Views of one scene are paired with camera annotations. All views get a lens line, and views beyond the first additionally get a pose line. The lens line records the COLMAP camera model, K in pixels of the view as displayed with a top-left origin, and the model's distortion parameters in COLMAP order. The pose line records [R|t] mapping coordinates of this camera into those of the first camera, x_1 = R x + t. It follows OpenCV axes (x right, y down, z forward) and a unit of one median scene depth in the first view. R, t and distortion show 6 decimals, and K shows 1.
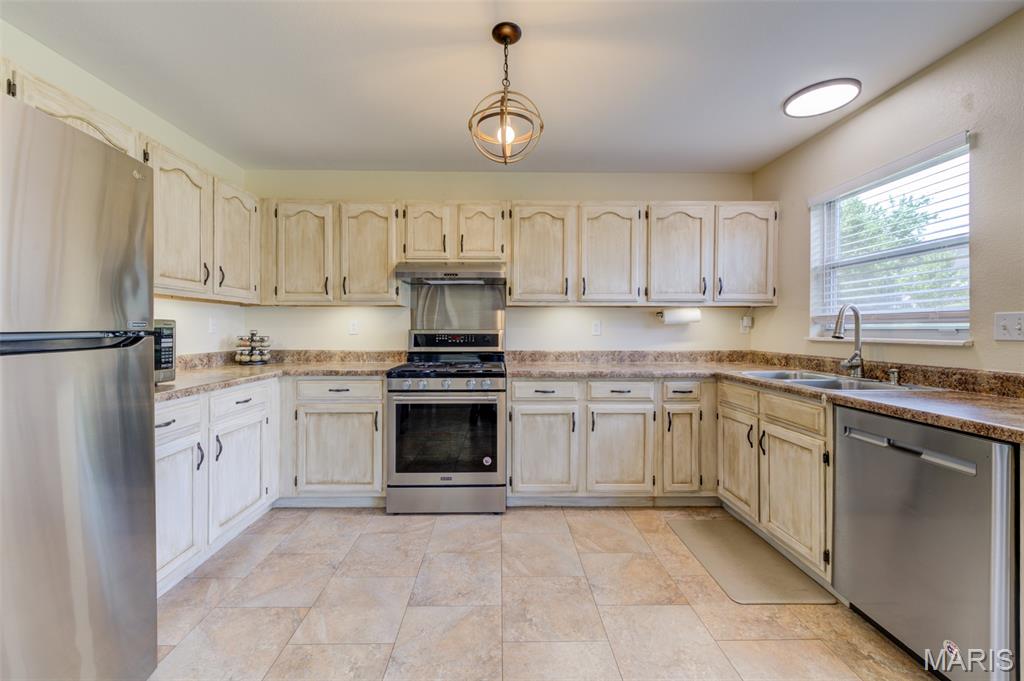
lens RADIAL K [[400.6, 0, 504.8], [0, 400.6, 330.6], [0, 0, 1]] dist [0.006986, -0.001758]
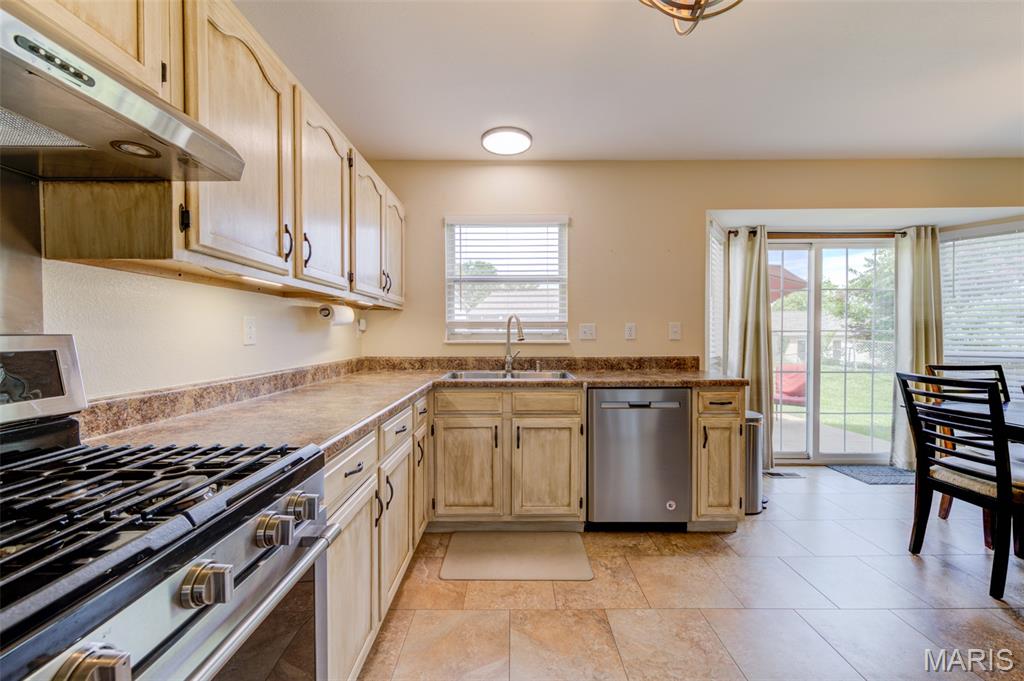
lens RADIAL K [[400.6, 0, 514.2], [0, 400.6, 340.3], [0, 0, 1]] dist [0.006986, -0.001758]
pose [[0.011519, -0.016486, 0.999798, -0.350513], [0.005114, 0.999852, 0.016428, -0.001828], [-0.999921, 0.004924, 0.011602, 0.802657]]
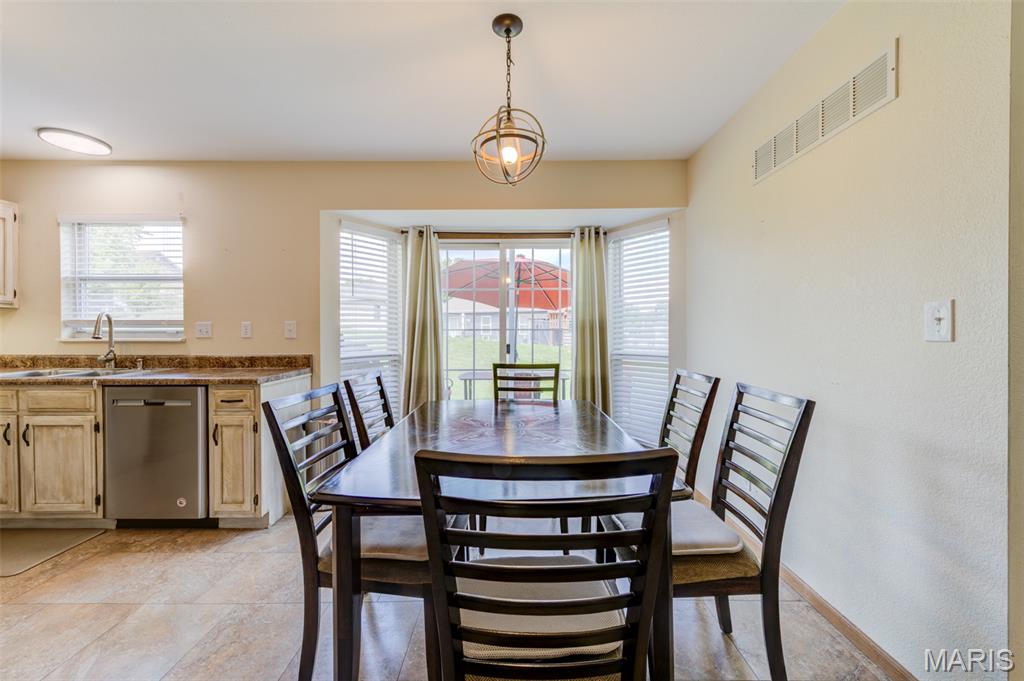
lens RADIAL K [[400.6, 0, 512.7], [0, 400.6, 336.2], [0, 0, 1]] dist [0.006986, -0.001758]
pose [[0.009546, -0.011323, 0.999890, -0.352298], [0.003483, 0.999930, 0.011290, 0.001215], [-0.999948, 0.003375, 0.009585, -0.267855]]
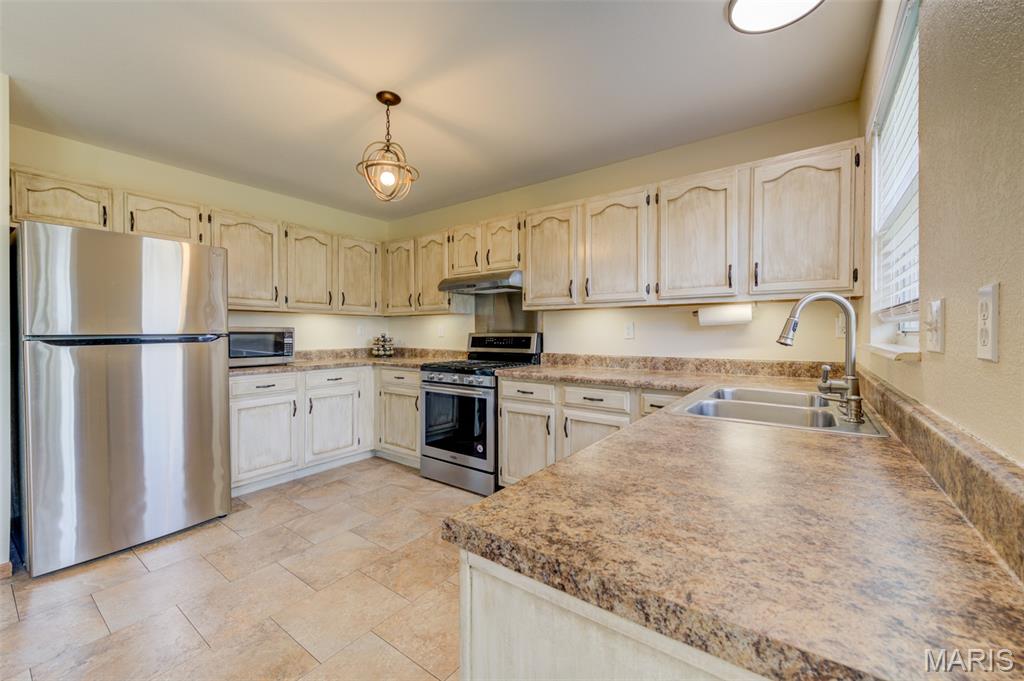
lens RADIAL K [[400.6, 0, 515.6], [0, 400.6, 334.2], [0, 0, 1]] dist [0.006986, -0.001758]
pose [[0.800422, 0.000367, -0.599436, 0.698149], [-0.000957, 0.999999, -0.000666, 0.001993], [0.599436, 0.001106, 0.800422, 0.148330]]
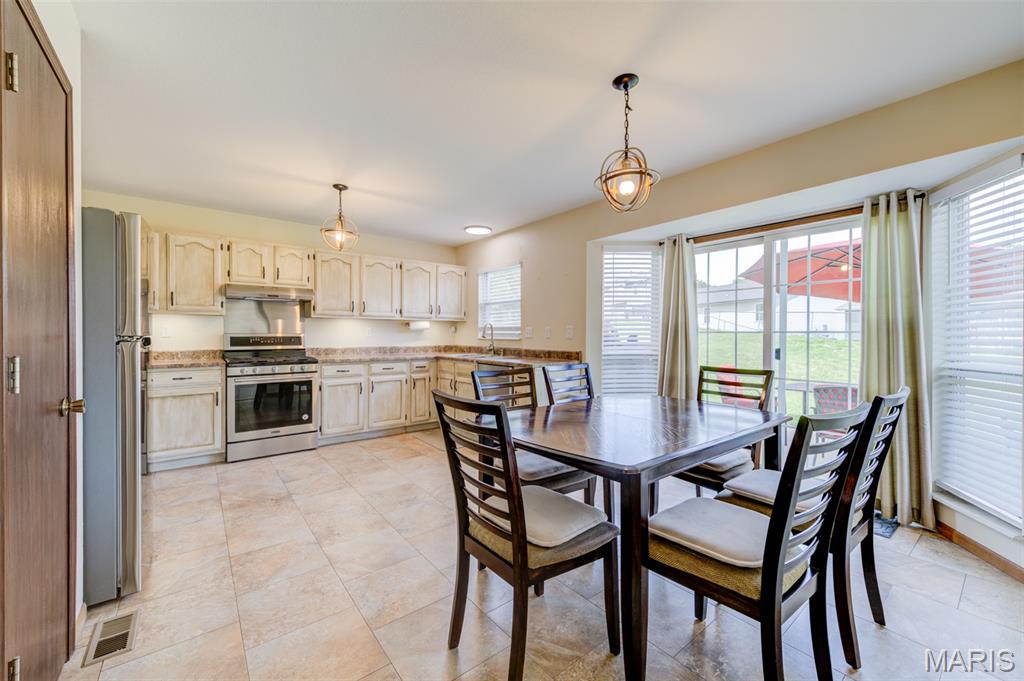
lens RADIAL K [[400.6, 0, 512.0], [0, 400.6, 336.1], [0, 0, 1]] dist [0.006986, -0.001758]
pose [[0.791623, -0.002952, 0.611003, -0.354598], [0.000194, 0.999989, 0.004580, 0.000507], [-0.611010, -0.003507, 0.791615, -0.724474]]
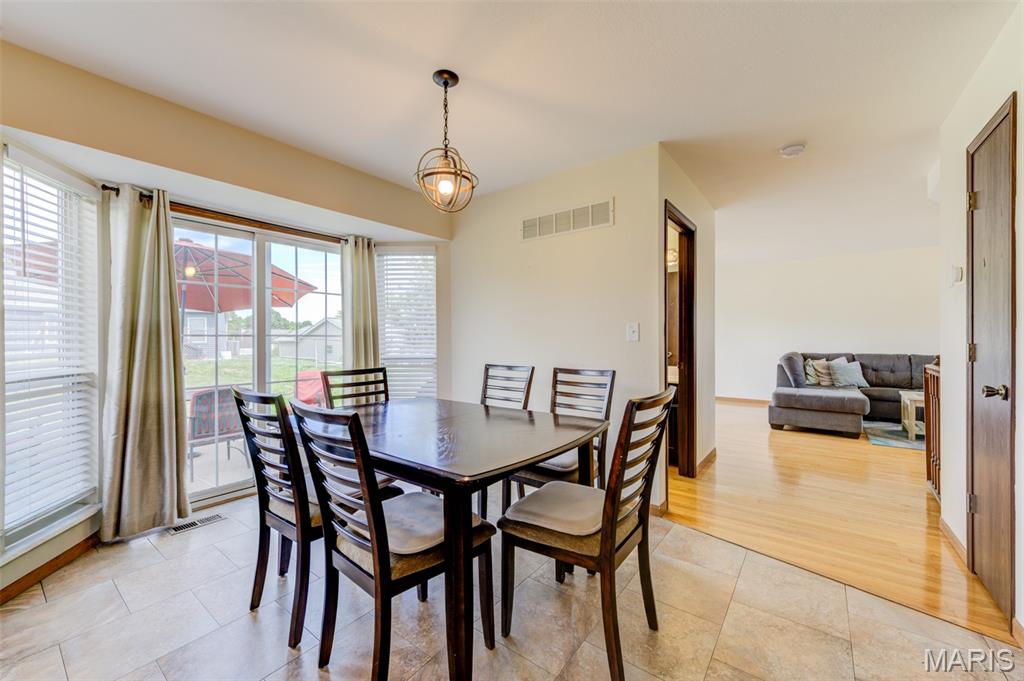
lens RADIAL K [[400.6, 0, 512.5], [0, 400.6, 339.2], [0, 0, 1]] dist [0.006986, -0.001758]
pose [[-0.790767, 0.000269, 0.612117, -0.274595], [0.003934, 0.999981, 0.004644, 0.002718], [-0.612104, 0.006080, -0.790754, 0.263205]]
